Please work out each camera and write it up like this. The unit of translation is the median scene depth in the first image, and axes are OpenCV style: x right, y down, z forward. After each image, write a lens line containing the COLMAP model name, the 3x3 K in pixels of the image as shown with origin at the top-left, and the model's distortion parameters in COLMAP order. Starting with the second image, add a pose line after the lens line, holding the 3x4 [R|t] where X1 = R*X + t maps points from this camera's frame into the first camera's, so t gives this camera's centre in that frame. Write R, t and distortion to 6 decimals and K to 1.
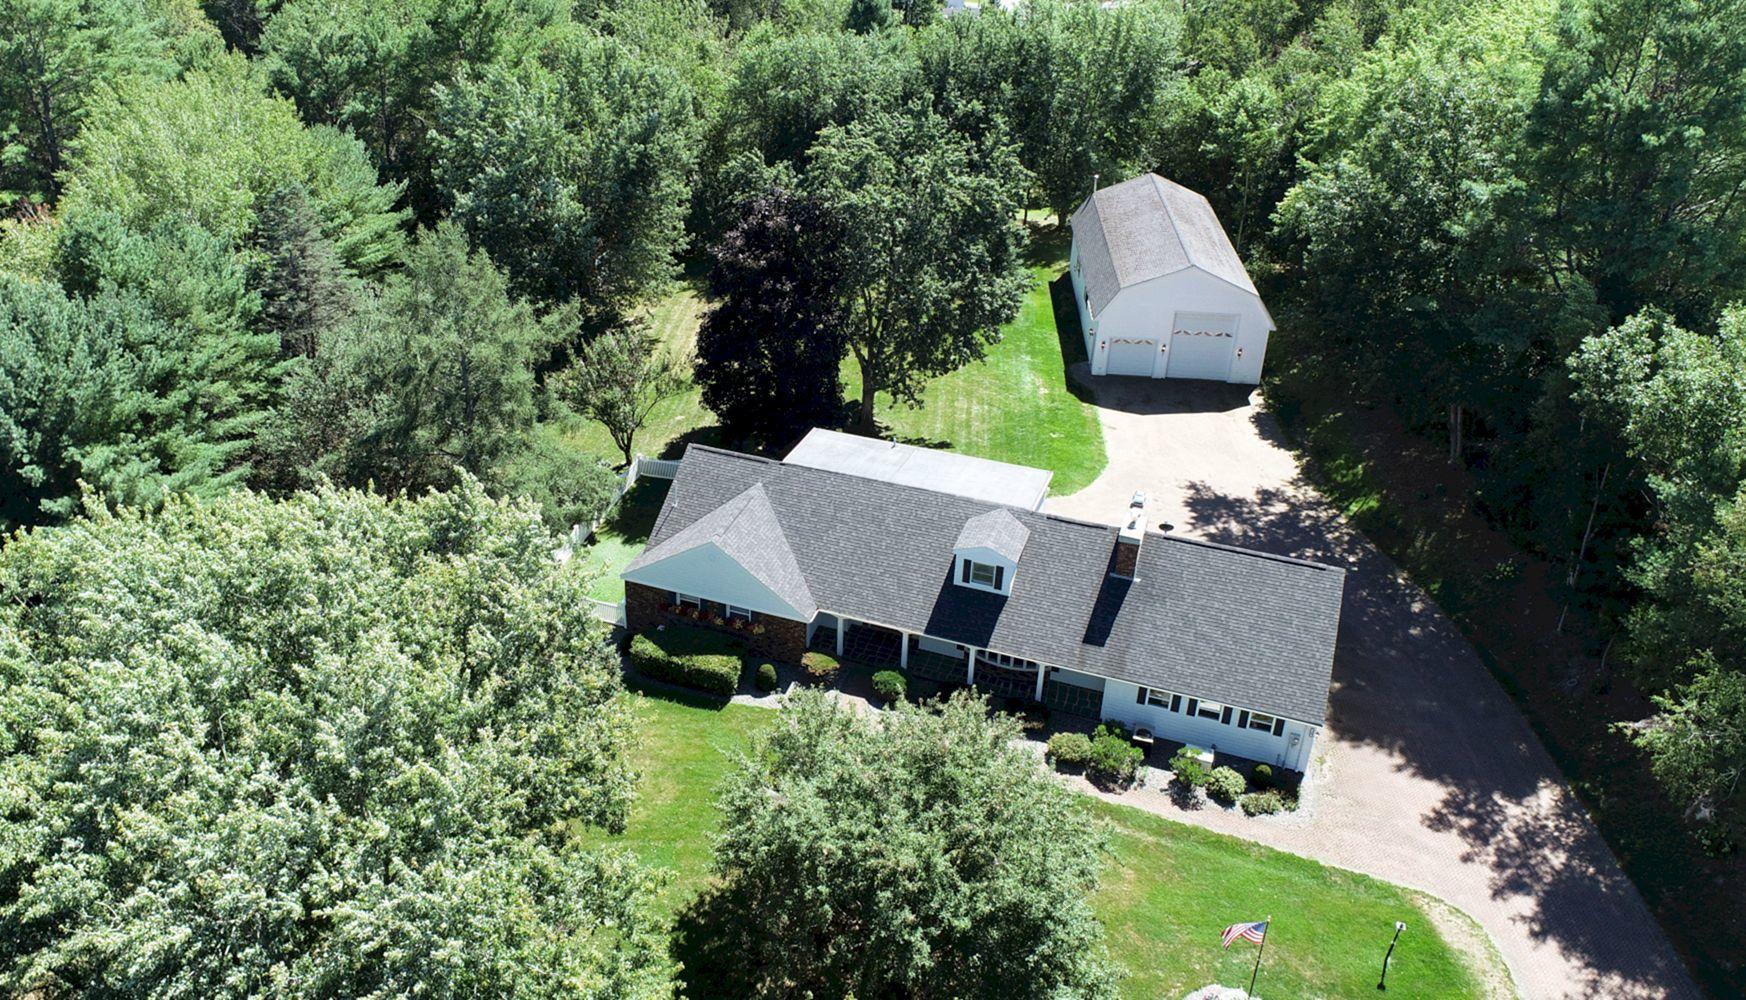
lens RADIAL K [[1371.6, 0, 771.6], [0, 1371.6, 444.0], [0, 0, 1]] dist [-0.001079, -0.000222]
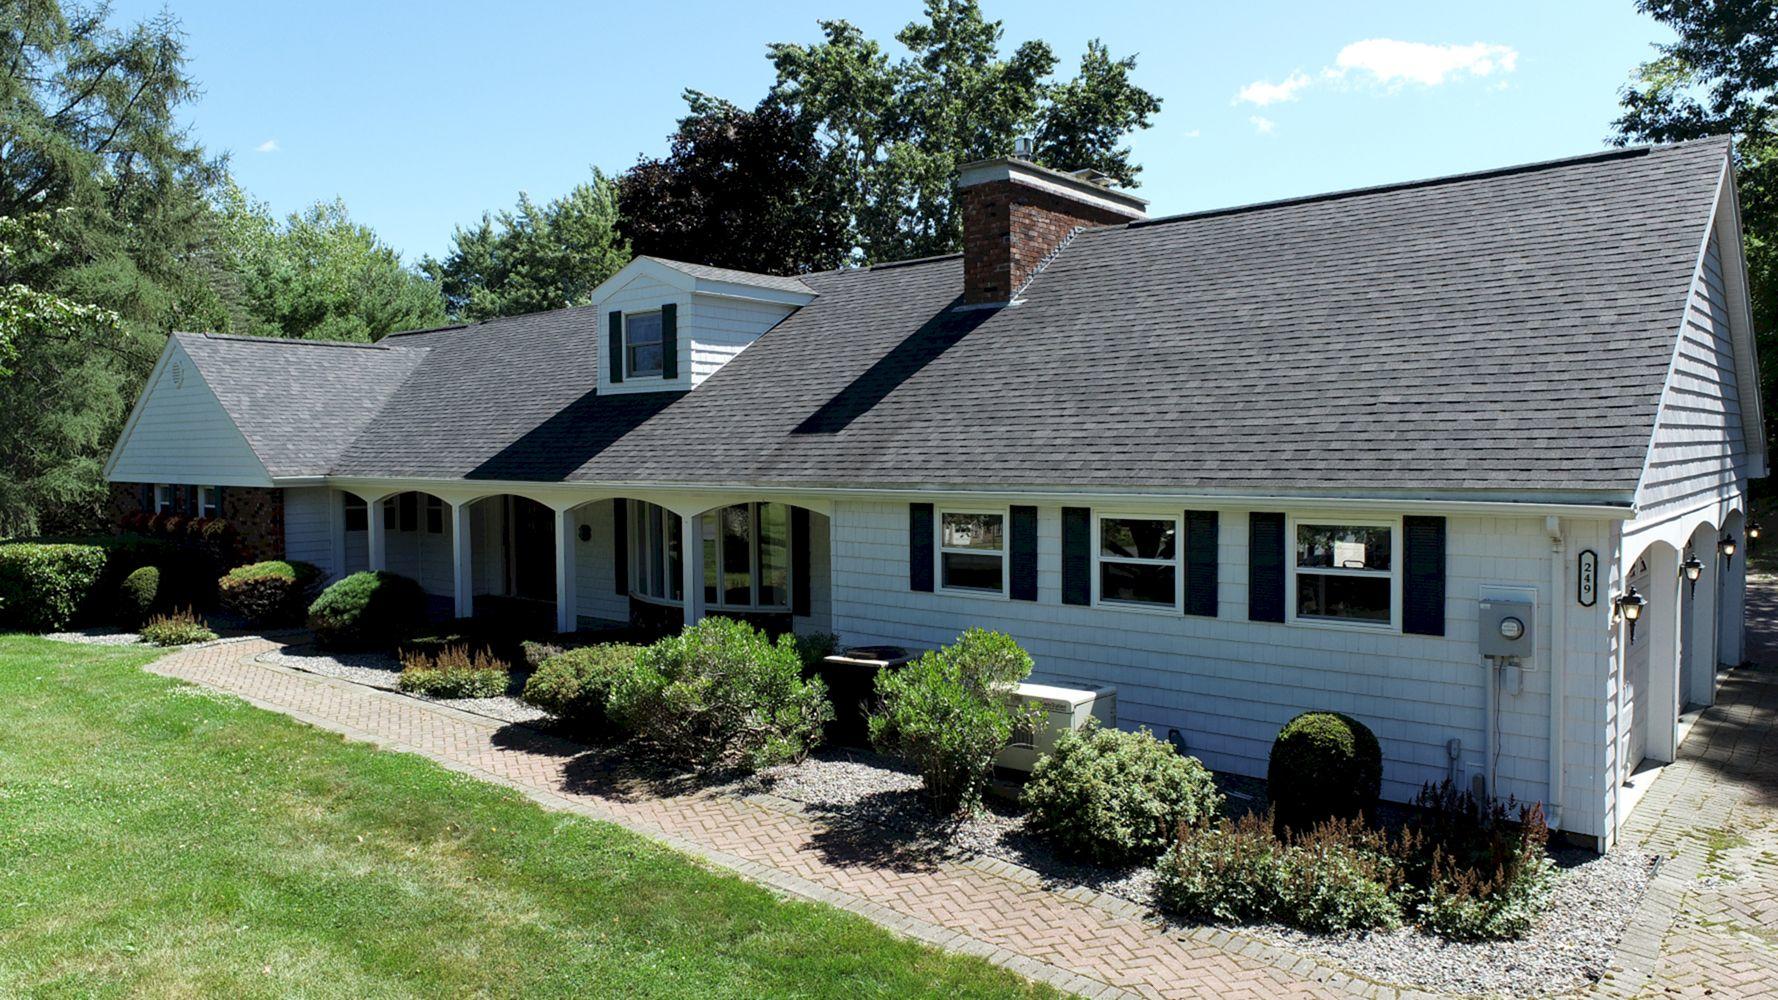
lens RADIAL K [[1185.0, 0, 894.2], [0, 1185.0, 544.2], [0, 0, 1]] dist [-0.007271, -0.003031]
pose [[0.947273, 0.005860, -0.320375, 0.315431], [-0.132448, 0.917582, -0.374834, 0.251268], [0.291774, 0.397503, 0.869977, 0.733677]]
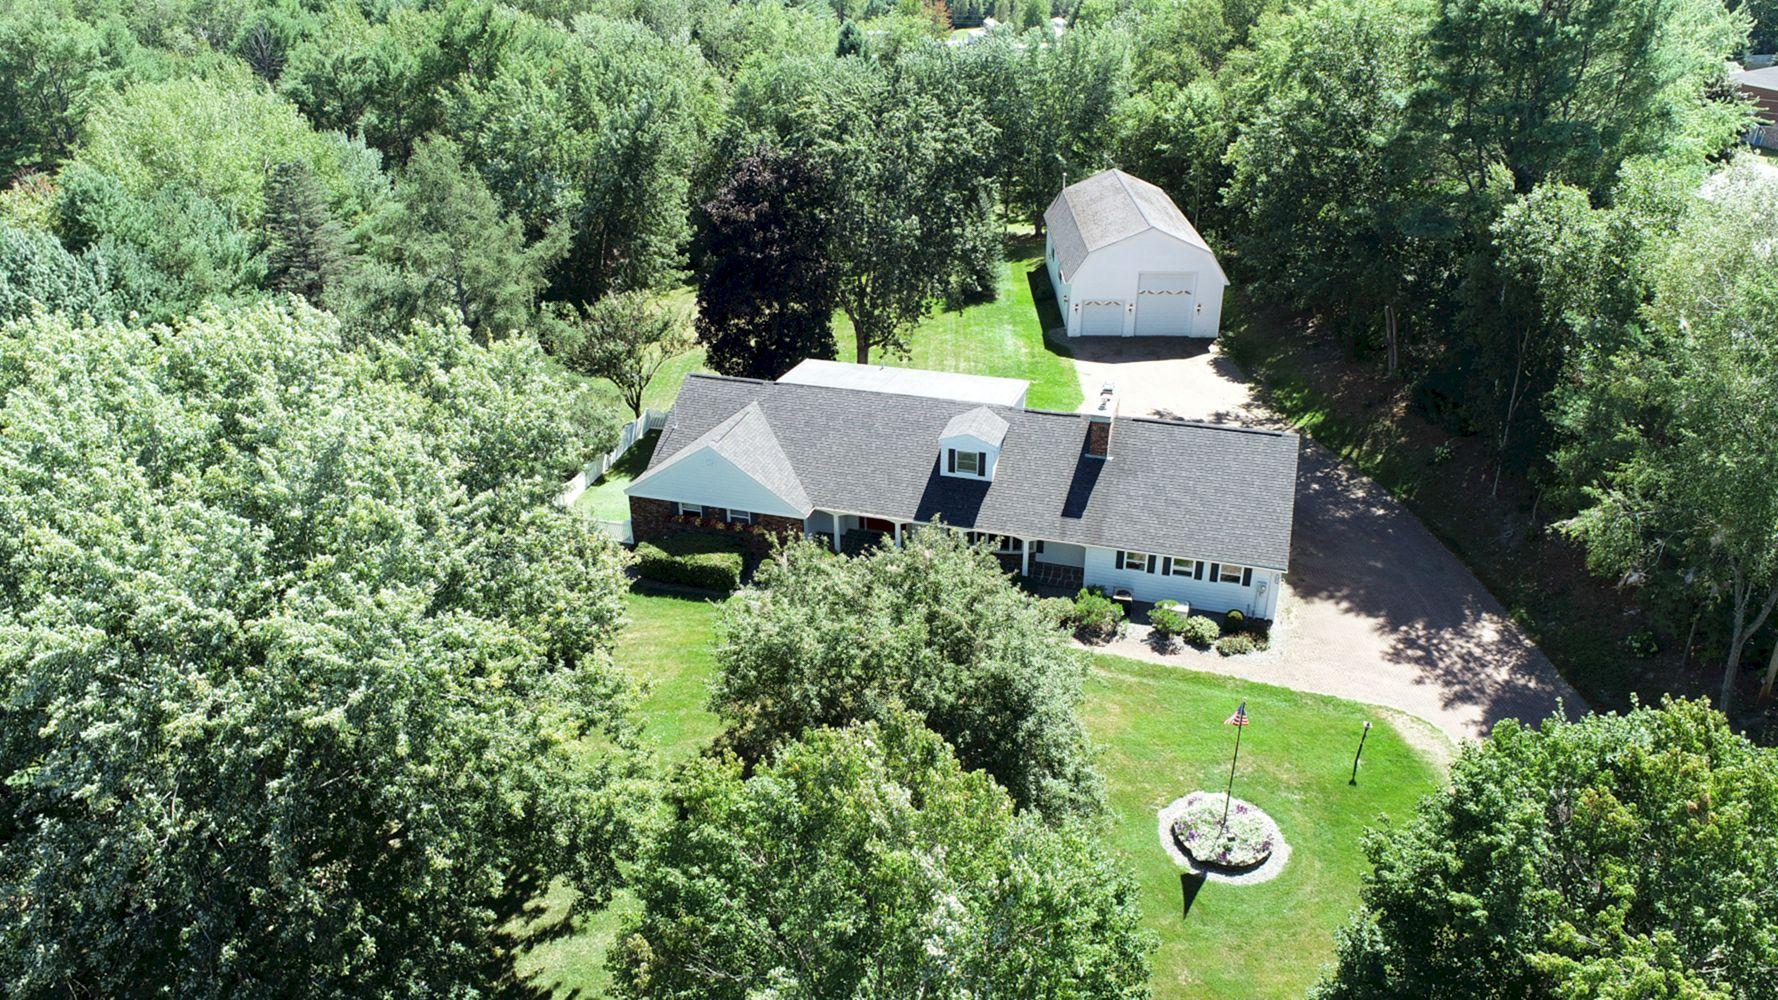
lens RADIAL K [[1216.9, 0, 889.9], [0, 1216.9, 506.2], [0, 0, 1]] dist [-0.003770, 0.000294]
pose [[0.996327, -0.050630, 0.069051, 0.027414], [0.051937, 0.998501, -0.017264, 0.137636], [-0.068074, 0.020787, 0.997464, 0.065844]]
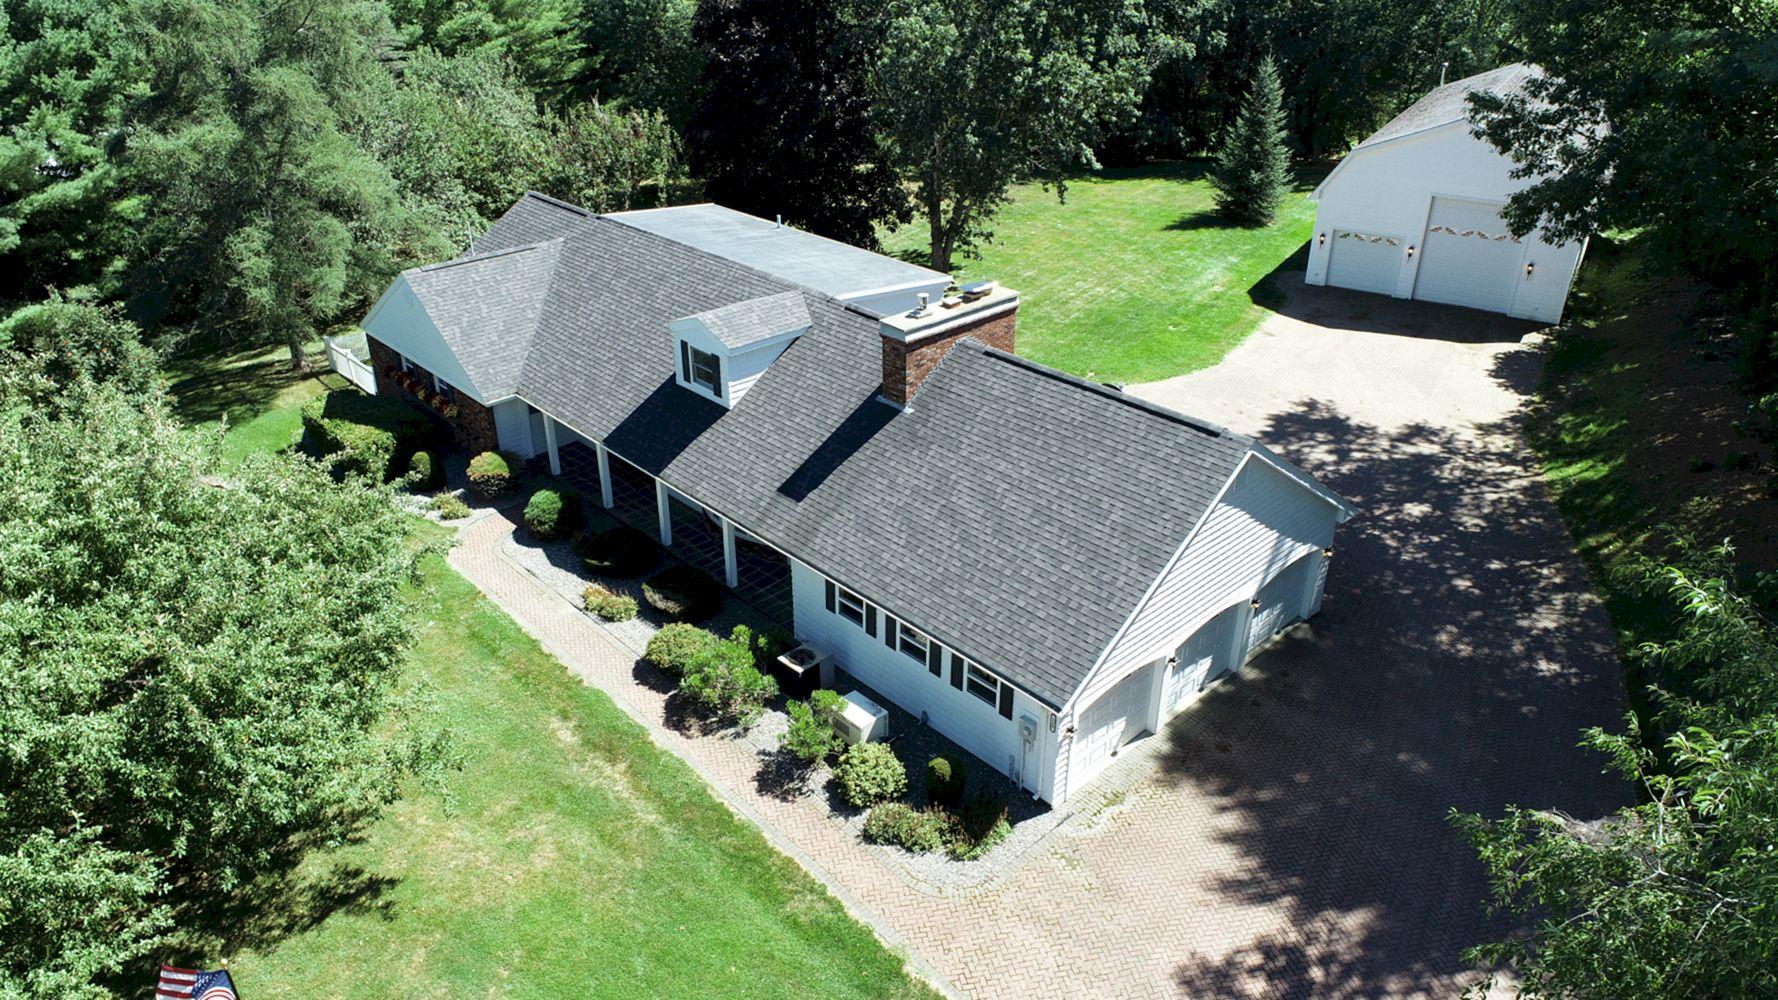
lens RADIAL K [[1185.0, 0, 894.2], [0, 1185.0, 544.2], [0, 0, 1]] dist [-0.007271, -0.003031]
pose [[0.906465, 0.204861, -0.369260, 0.433193], [-0.191365, 0.978782, 0.073252, 0.113416], [0.376431, 0.004263, 0.926435, 0.520860]]
